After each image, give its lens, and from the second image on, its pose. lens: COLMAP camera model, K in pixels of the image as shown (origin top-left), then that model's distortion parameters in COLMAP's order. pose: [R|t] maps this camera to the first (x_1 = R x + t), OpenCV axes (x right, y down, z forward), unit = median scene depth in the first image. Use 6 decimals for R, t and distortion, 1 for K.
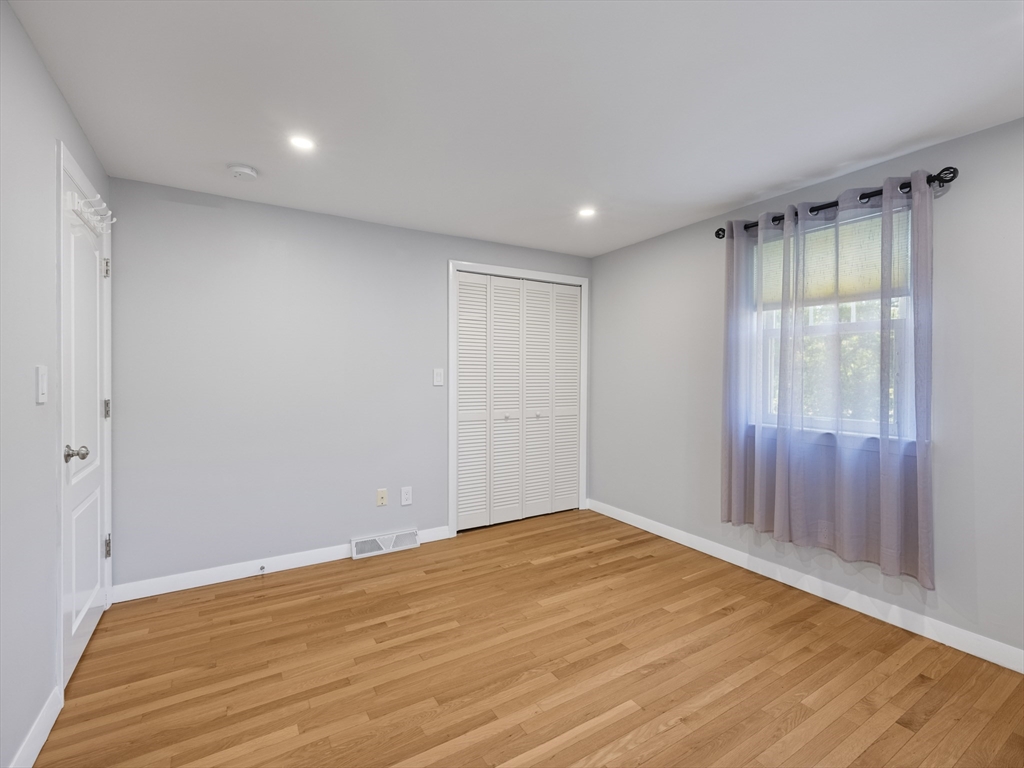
lens RADIAL K [[475.2, 0, 510.6], [0, 475.2, 382.5], [0, 0, 1]] dist [-0.005273, 0.003221]
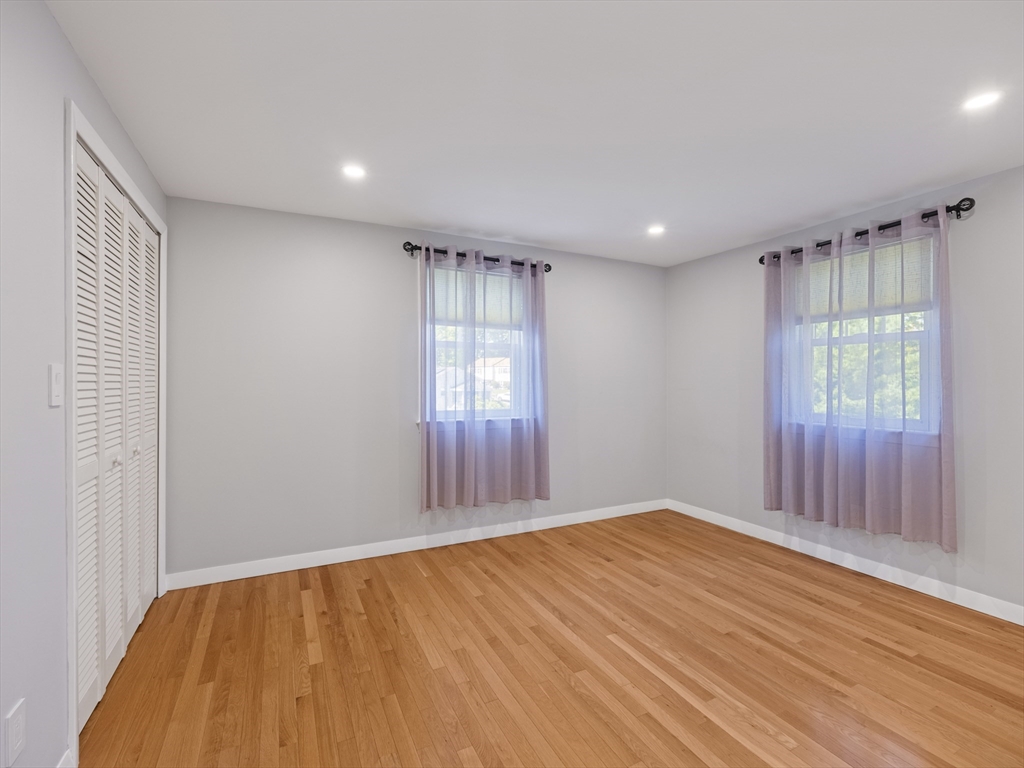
lens RADIAL K [[475.2, 0, 512.4], [0, 475.2, 378.8], [0, 0, 1]] dist [-0.005273, 0.003221]
pose [[0.059712, -0.000161, 0.998216, -0.748459], [0.018401, 0.999830, -0.000940, -0.011007], [-0.998046, 0.018425, 0.059705, 0.856678]]
